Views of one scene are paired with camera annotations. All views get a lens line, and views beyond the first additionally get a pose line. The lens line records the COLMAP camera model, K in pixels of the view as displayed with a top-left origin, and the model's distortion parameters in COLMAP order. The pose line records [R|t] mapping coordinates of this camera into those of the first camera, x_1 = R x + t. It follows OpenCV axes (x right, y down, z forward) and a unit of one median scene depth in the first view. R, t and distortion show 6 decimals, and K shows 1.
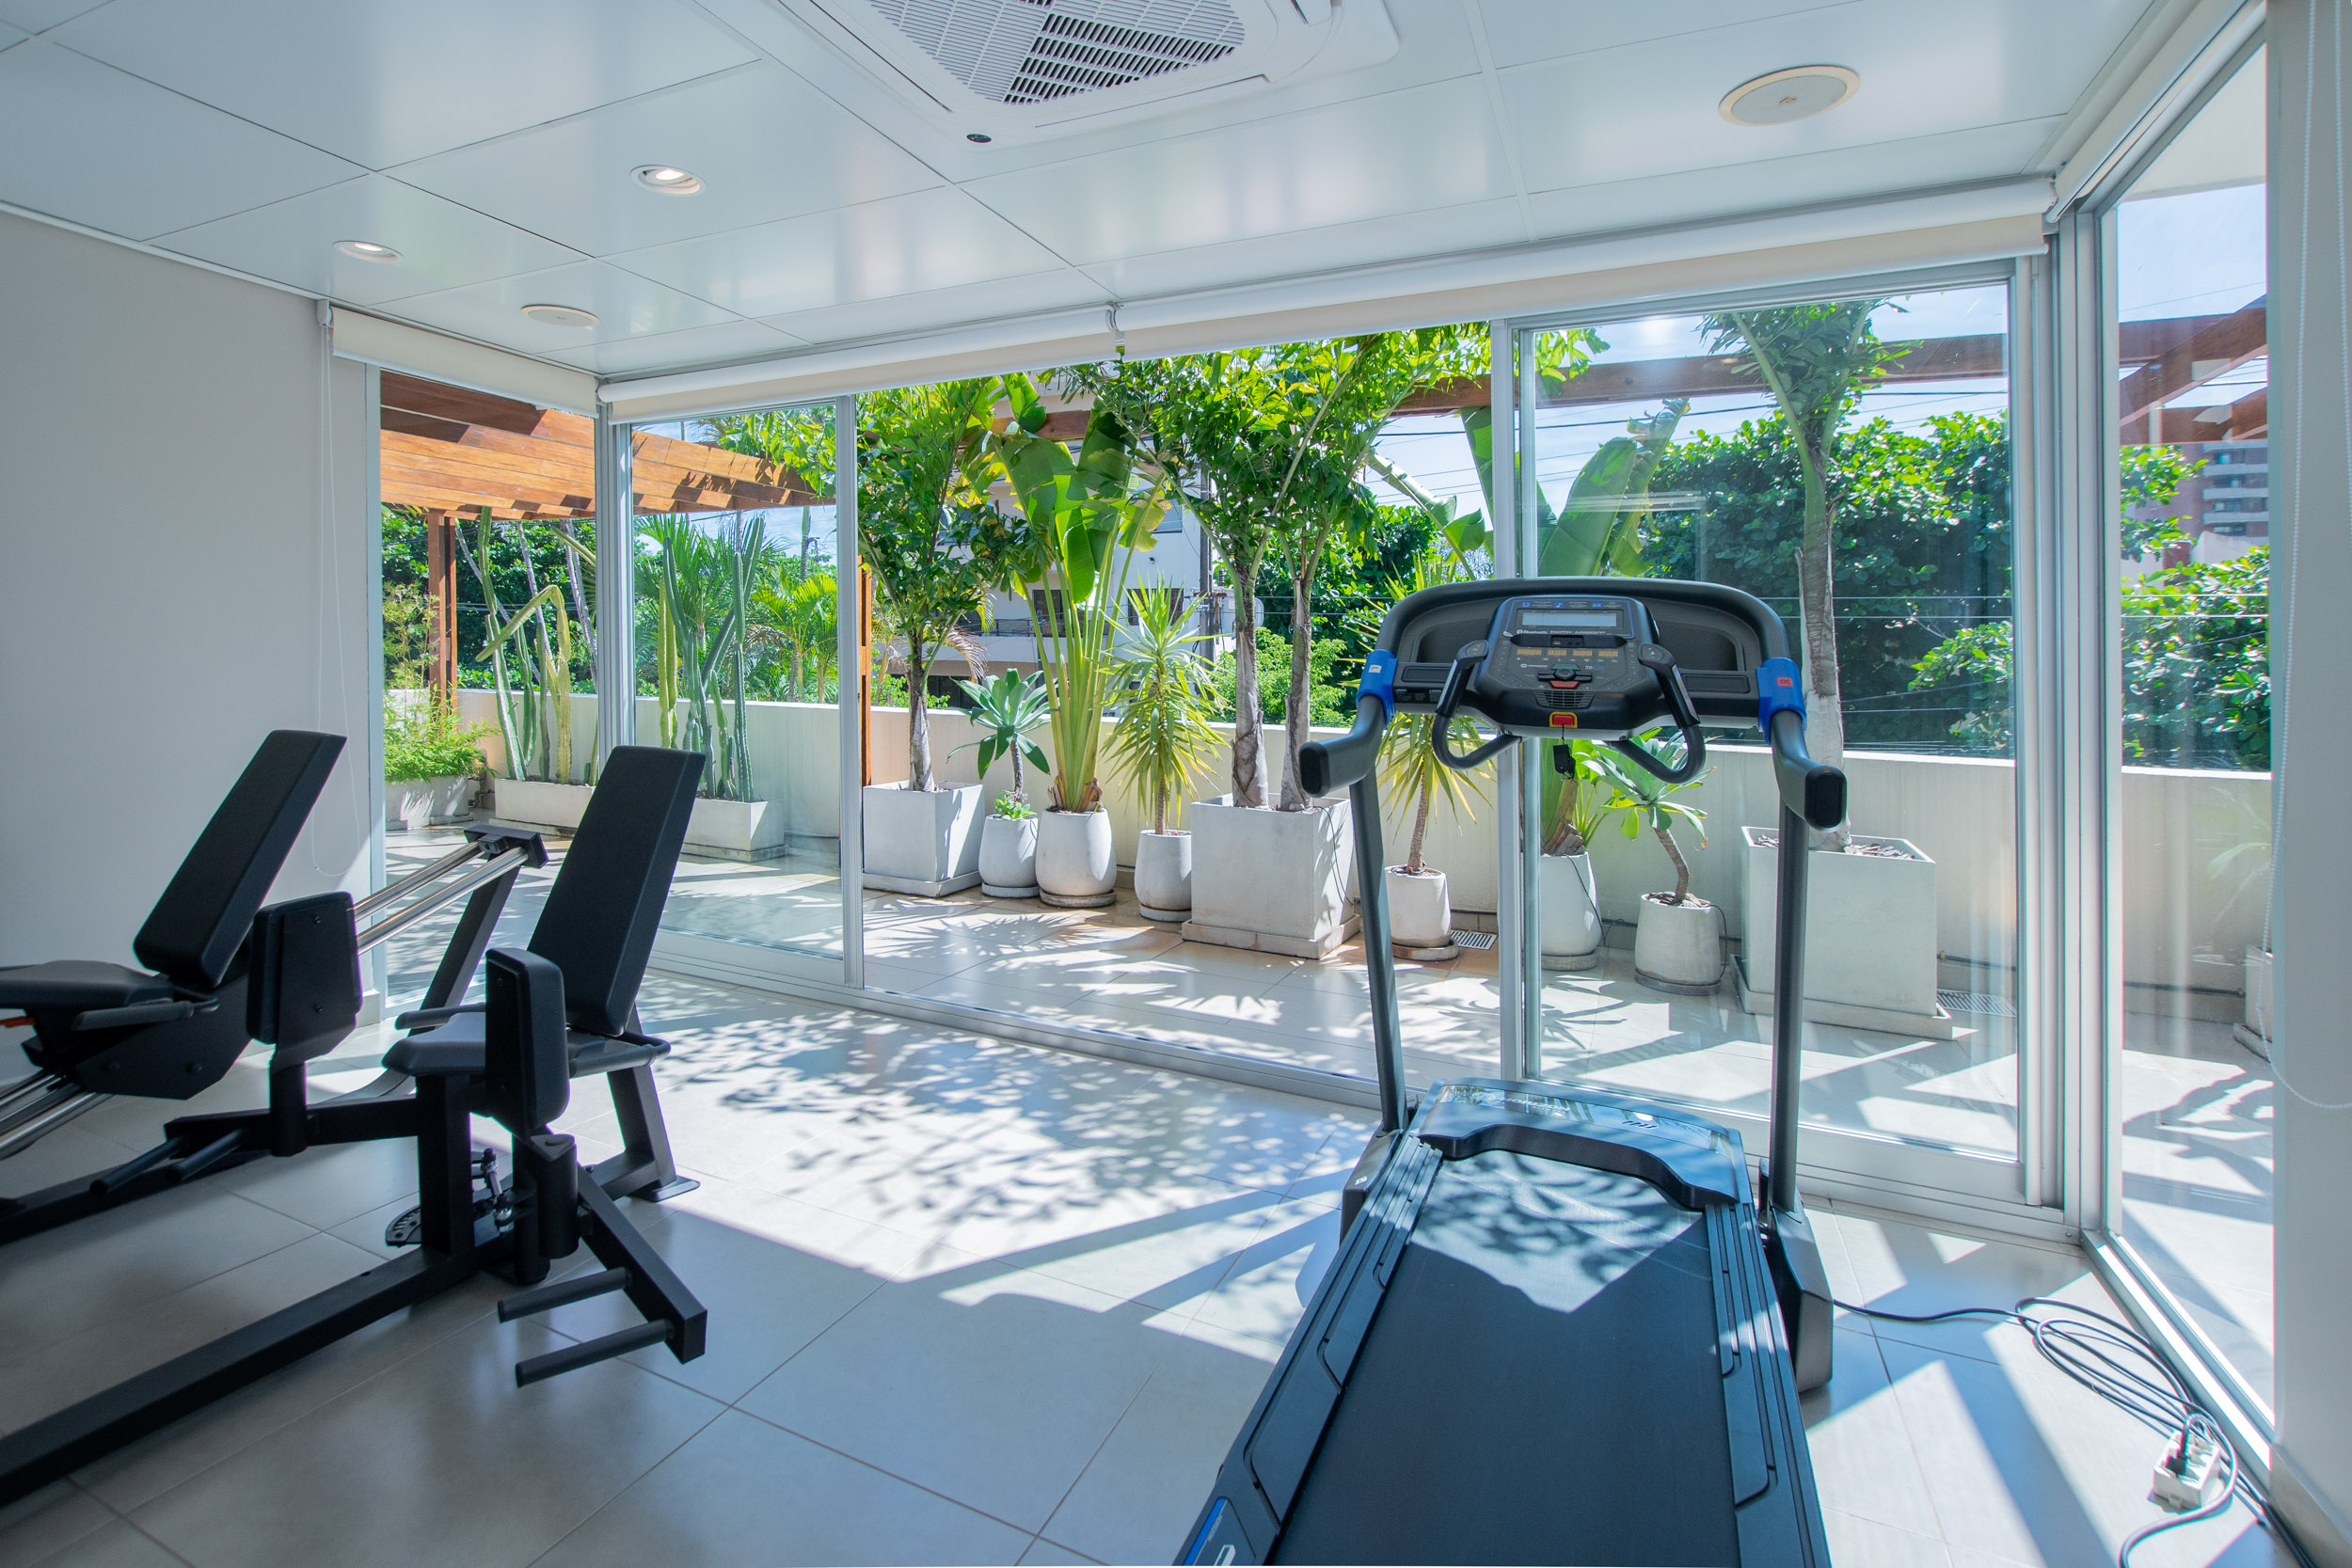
lens RADIAL K [[1030.3, 0, 1174.6], [0, 1030.3, 784.0], [0, 0, 1]] dist [0.000404, 0.000016]
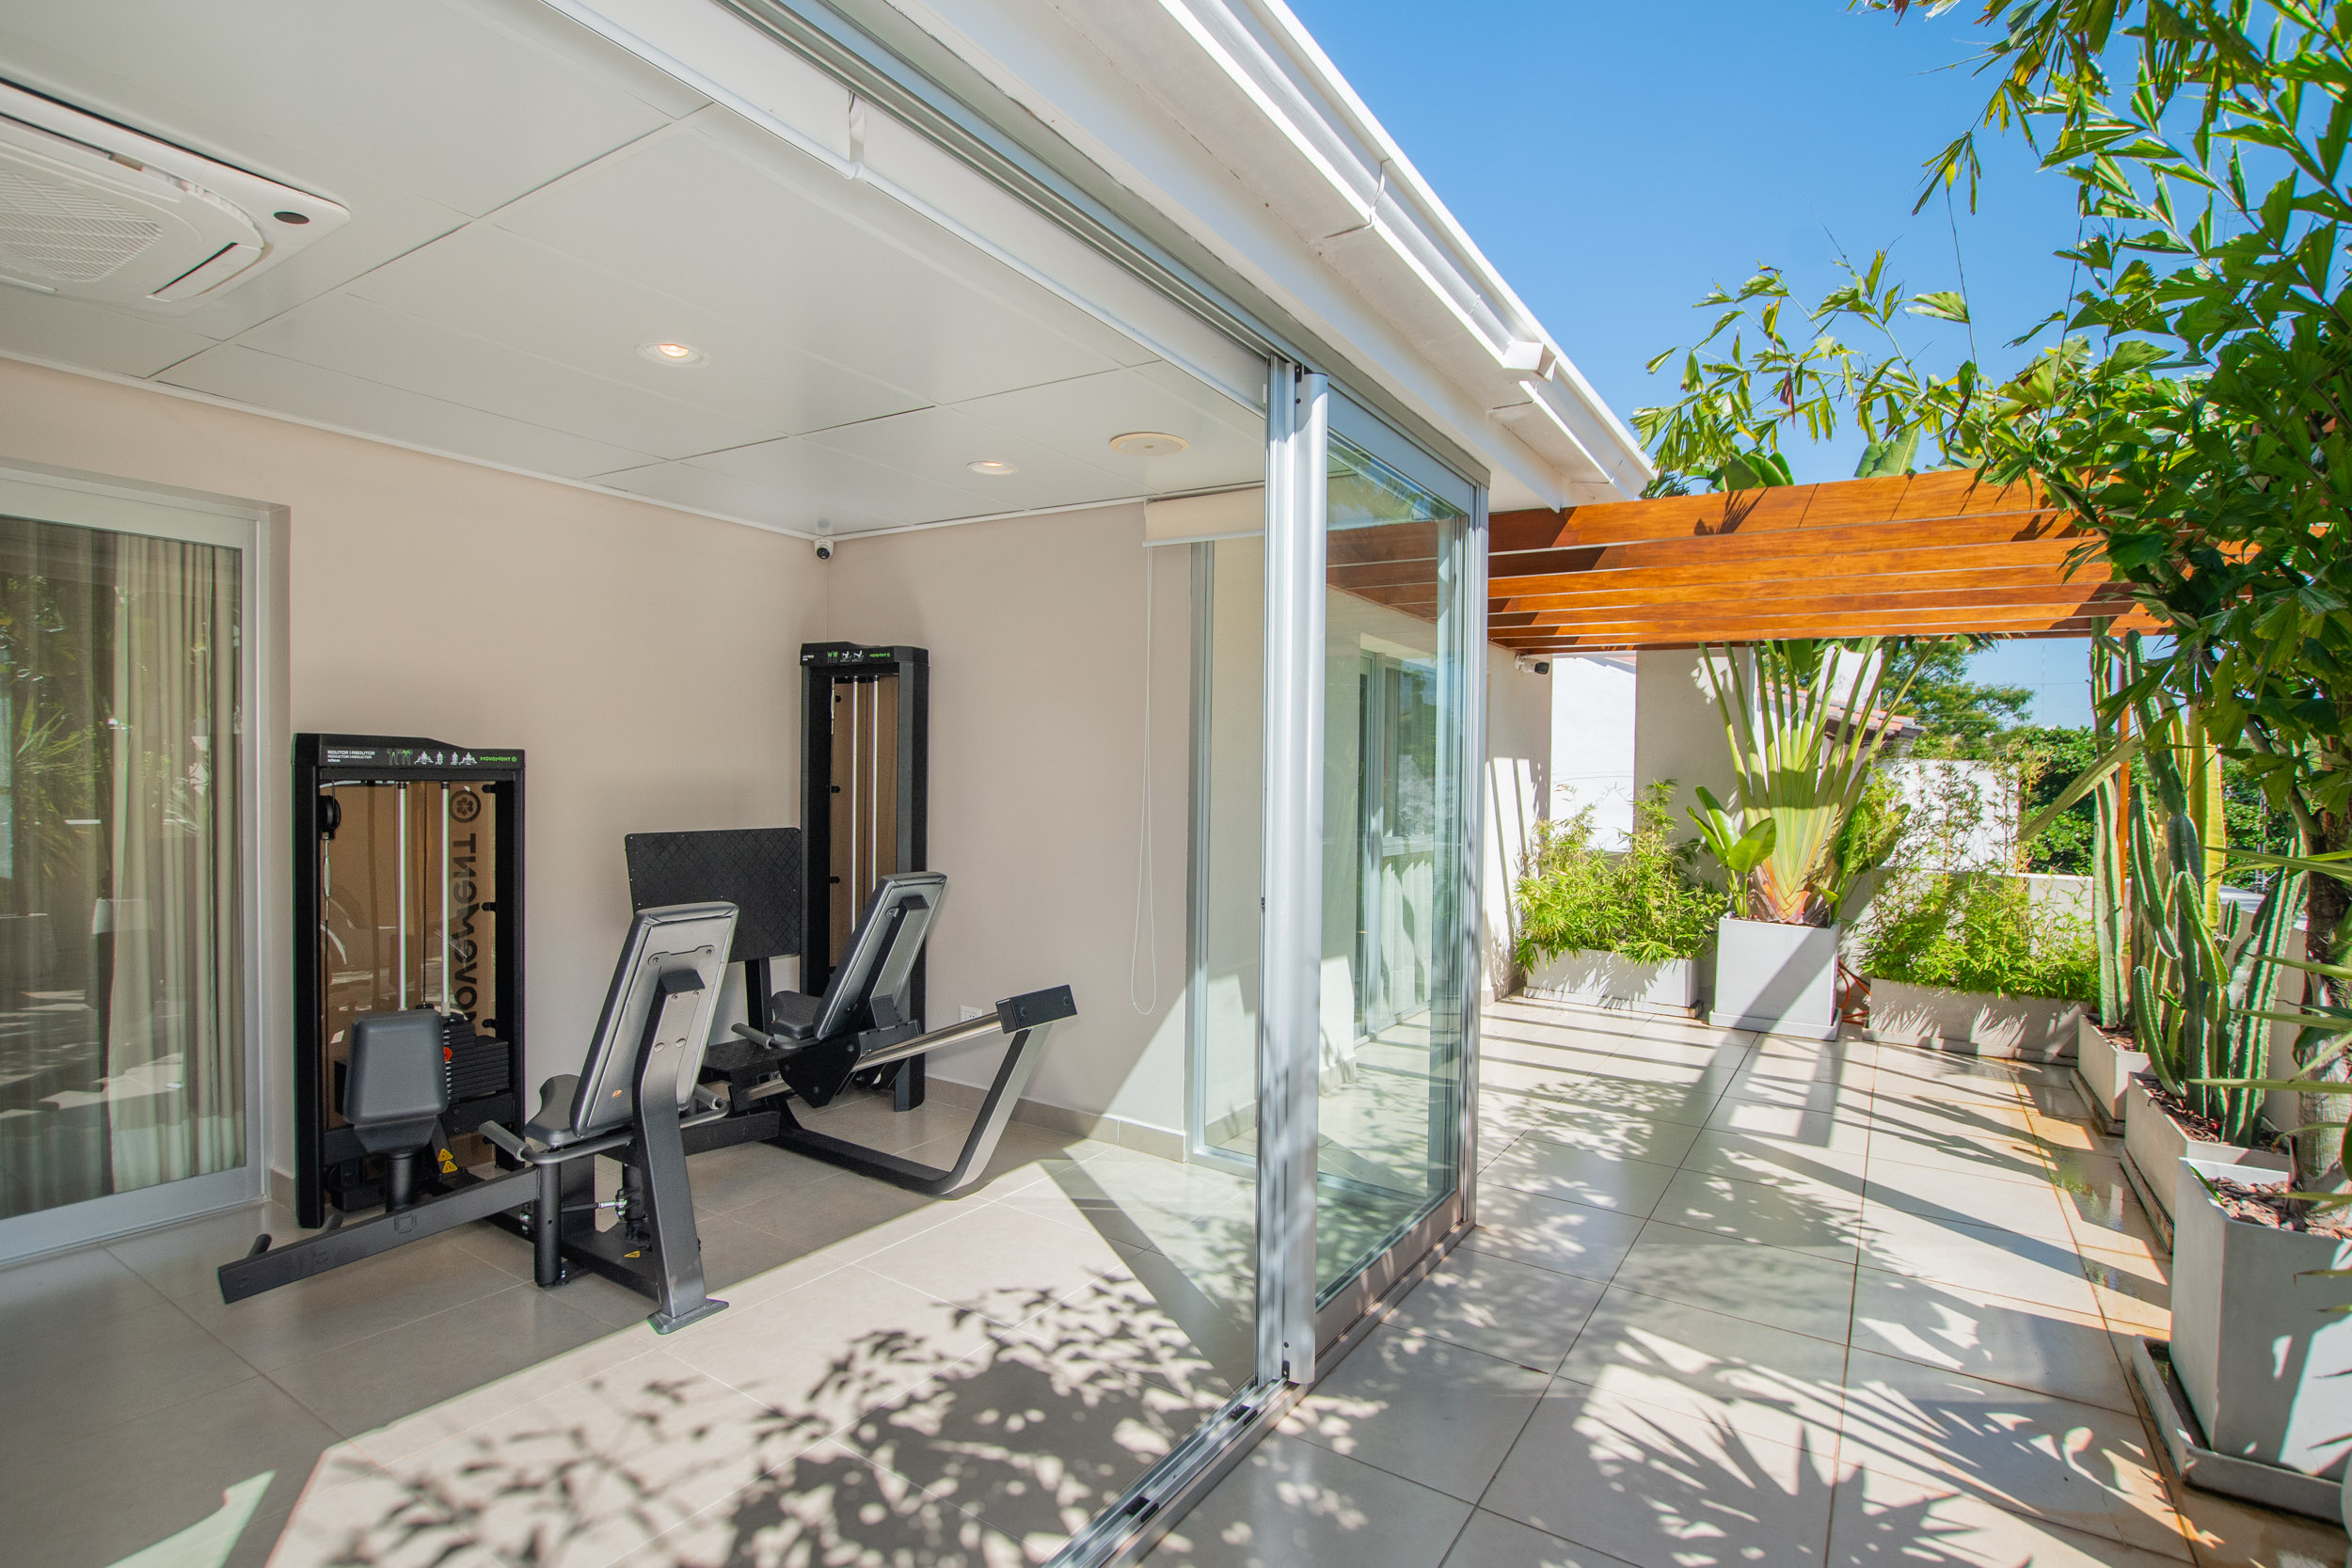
lens RADIAL K [[1126.0, 0, 1172.5], [0, 1126.0, 788.9], [0, 0, 1]] dist [-0.005400, -0.001548]
pose [[-0.151221, -0.013948, -0.988402, 0.485133], [-0.138892, 0.990281, 0.007276, -0.198084], [0.978694, 0.138381, -0.151689, 1.287248]]
